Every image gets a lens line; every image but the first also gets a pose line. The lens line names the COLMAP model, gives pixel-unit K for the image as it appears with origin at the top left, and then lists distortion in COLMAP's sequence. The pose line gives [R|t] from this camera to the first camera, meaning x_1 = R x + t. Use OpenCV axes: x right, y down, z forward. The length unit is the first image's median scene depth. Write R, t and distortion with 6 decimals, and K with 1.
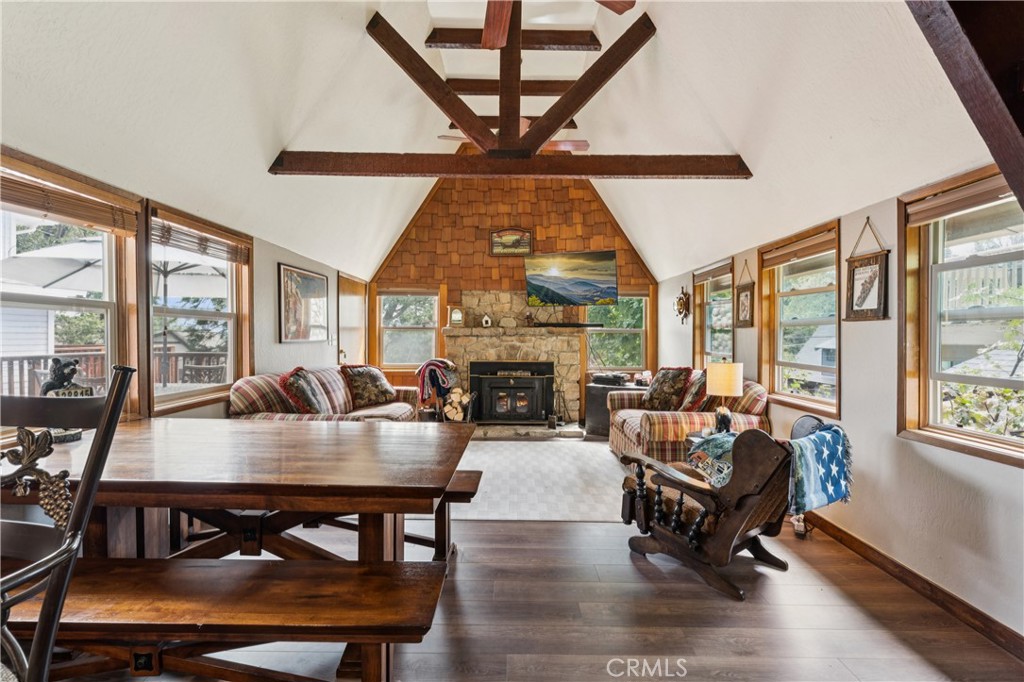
lens RADIAL K [[468.4, 0, 511.1], [0, 468.4, 341.1], [0, 0, 1]] dist [-0.005062, 0.000264]
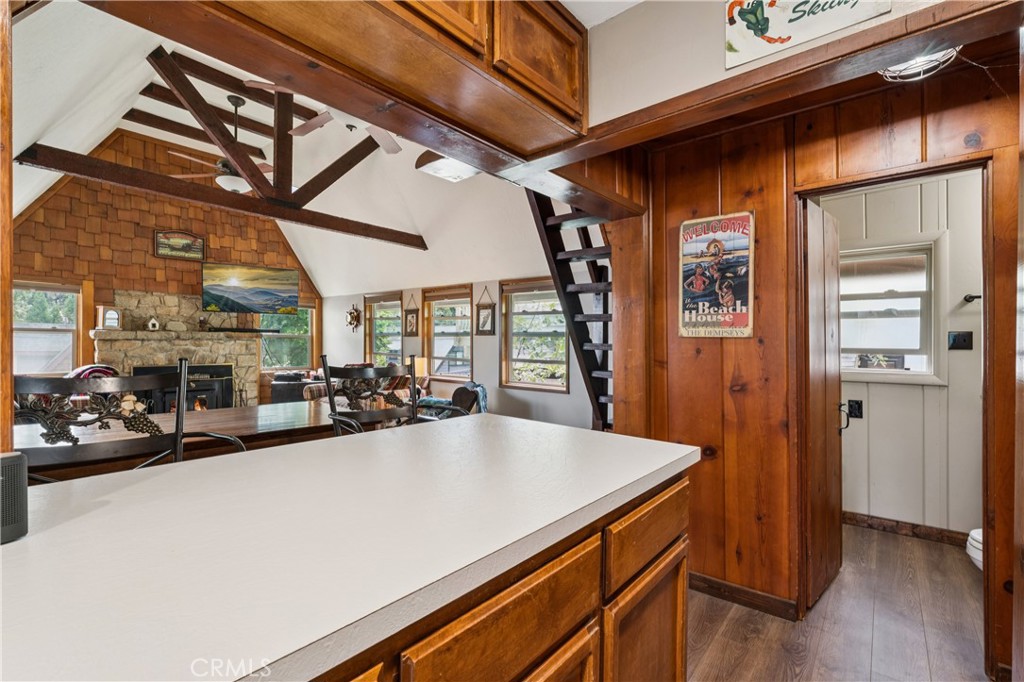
lens RADIAL K [[468.4, 0, 510.9], [0, 468.4, 341.5], [0, 0, 1]] dist [-0.005062, 0.000264]
pose [[0.635462, 0.002873, 0.772127, -0.329030], [0.000689, 0.999991, -0.004288, -0.003002], [-0.772132, 0.003257, 0.635454, -0.176191]]
